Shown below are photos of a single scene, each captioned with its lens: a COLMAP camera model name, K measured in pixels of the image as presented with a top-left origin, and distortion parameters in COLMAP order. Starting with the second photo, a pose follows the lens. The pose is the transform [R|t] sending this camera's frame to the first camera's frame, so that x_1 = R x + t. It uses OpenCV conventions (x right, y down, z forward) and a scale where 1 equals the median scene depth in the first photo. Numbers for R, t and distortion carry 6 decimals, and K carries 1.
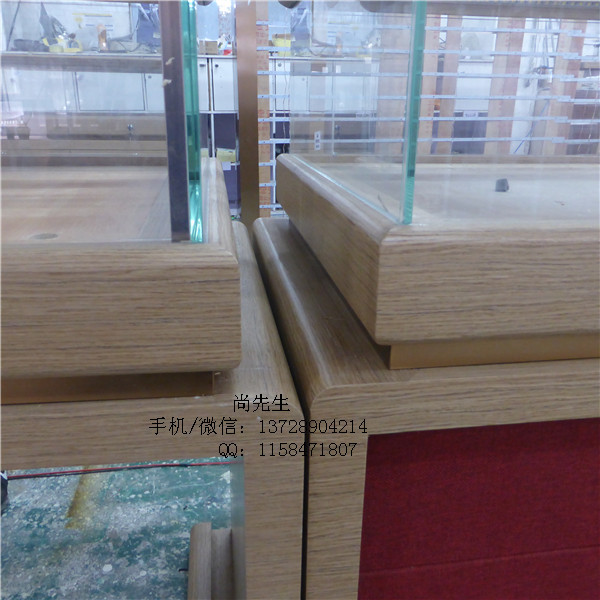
lens RADIAL K [[590.4, 0, 299.5], [0, 590.4, 299.7], [0, 0, 1]] dist [-0.019650, 0.000000]
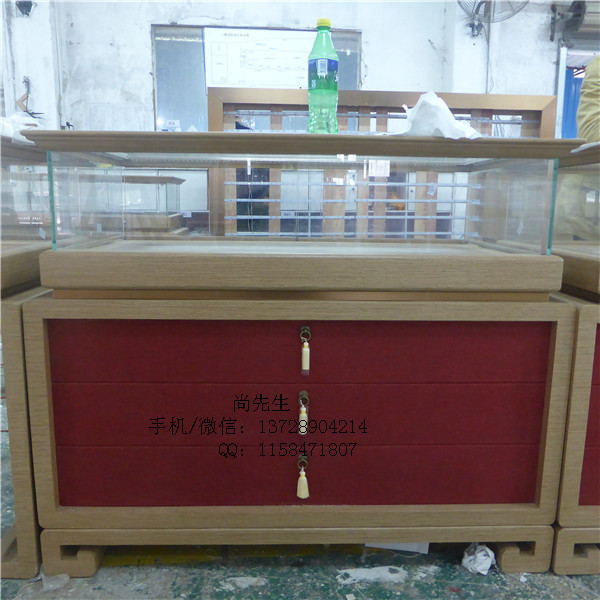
lens RADIAL K [[590.4, 0, 300.5], [0, 590.4, 301.2], [0, 0, 1]] dist [-0.019650, 0.000000]
pose [[0.993854, 0.022273, -0.108439, 0.224581], [-0.038650, 0.987724, -0.151354, 0.069740], [0.103737, 0.154615, 0.982514, -0.236747]]
